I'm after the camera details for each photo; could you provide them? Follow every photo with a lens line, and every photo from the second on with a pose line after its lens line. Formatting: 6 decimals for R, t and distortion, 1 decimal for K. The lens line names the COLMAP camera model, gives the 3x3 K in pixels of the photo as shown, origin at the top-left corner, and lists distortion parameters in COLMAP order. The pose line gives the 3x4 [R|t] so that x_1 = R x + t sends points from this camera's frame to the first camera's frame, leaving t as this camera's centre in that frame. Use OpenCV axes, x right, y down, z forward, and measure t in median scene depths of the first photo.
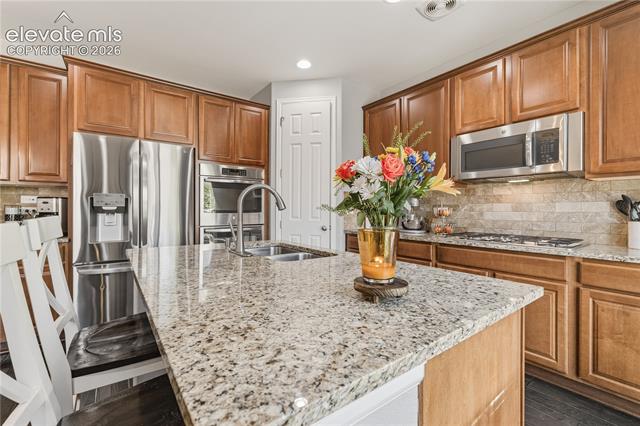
lens RADIAL K [[276.7, 0, 318.0], [0, 276.7, 211.6], [0, 0, 1]] dist [0.007093, -0.002659]
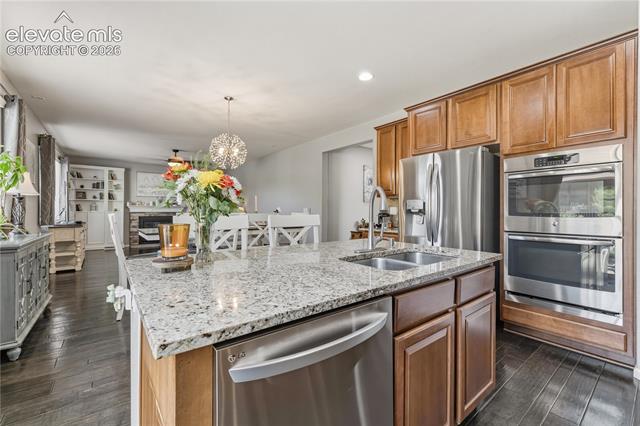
lens RADIAL K [[276.7, 0, 320.3], [0, 276.7, 210.4], [0, 0, 1]] dist [0.007093, -0.002659]
pose [[0.028588, -0.003886, -0.999584, 0.489426], [-0.012561, 0.999912, -0.004247, -0.001842], [0.999512, 0.012677, 0.028537, 0.445699]]
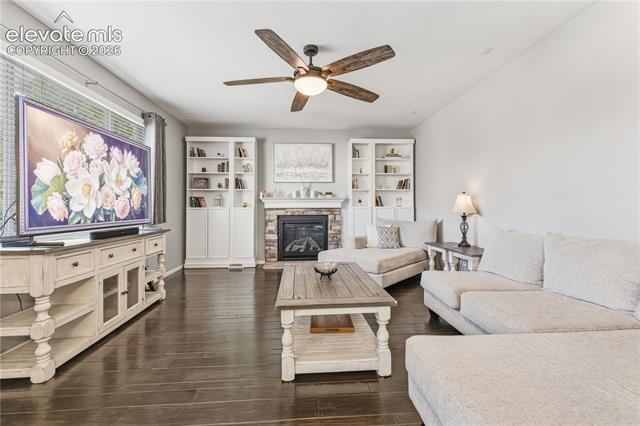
lens RADIAL K [[276.7, 0, 319.4], [0, 276.7, 202.4], [0, 0, 1]] dist [0.007093, -0.002659]
pose [[-0.533117, -0.012407, -0.845950, -1.336772], [-0.005346, 0.999922, -0.011297, 0.010951], [0.846024, -0.001500, -0.533142, -0.284489]]
